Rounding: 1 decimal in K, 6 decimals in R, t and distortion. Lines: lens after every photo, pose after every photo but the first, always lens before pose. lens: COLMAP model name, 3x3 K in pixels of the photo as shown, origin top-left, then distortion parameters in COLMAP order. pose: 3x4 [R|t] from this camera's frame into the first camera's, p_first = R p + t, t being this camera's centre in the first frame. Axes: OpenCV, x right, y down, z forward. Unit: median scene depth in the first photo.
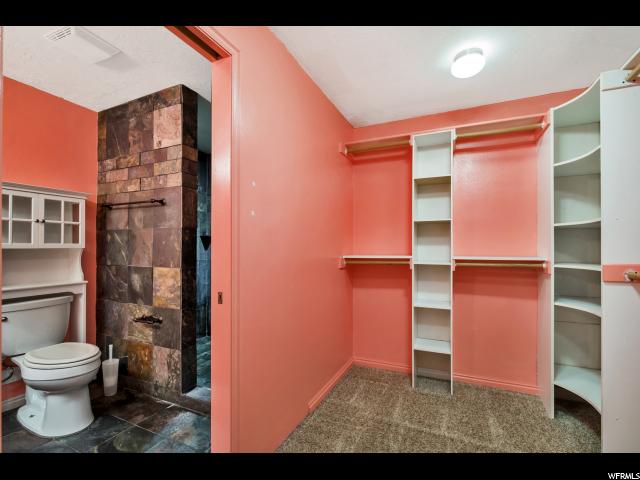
lens RADIAL K [[294.6, 0, 318.9], [0, 294.6, 245.3], [0, 0, 1]] dist [-0.009284, 0.000693]
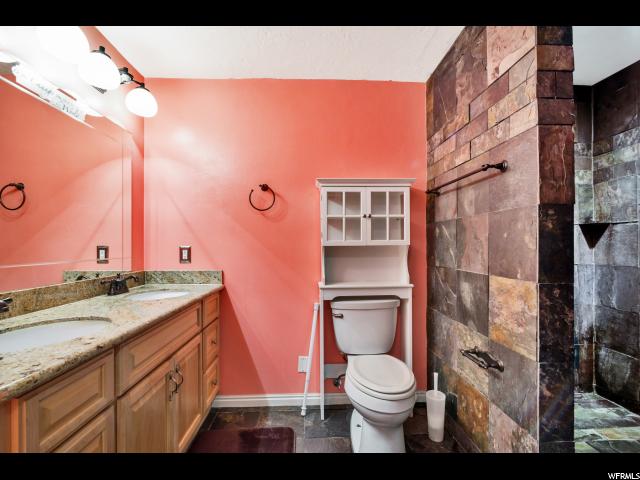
lens RADIAL K [[294.6, 0, 318.0], [0, 294.6, 245.0], [0, 0, 1]] dist [-0.009284, 0.000693]
pose [[0.445230, -0.003212, -0.895410, -0.165968], [0.013062, 0.999910, 0.002908, 0.003859], [0.895321, -0.012991, 0.445232, 0.394615]]
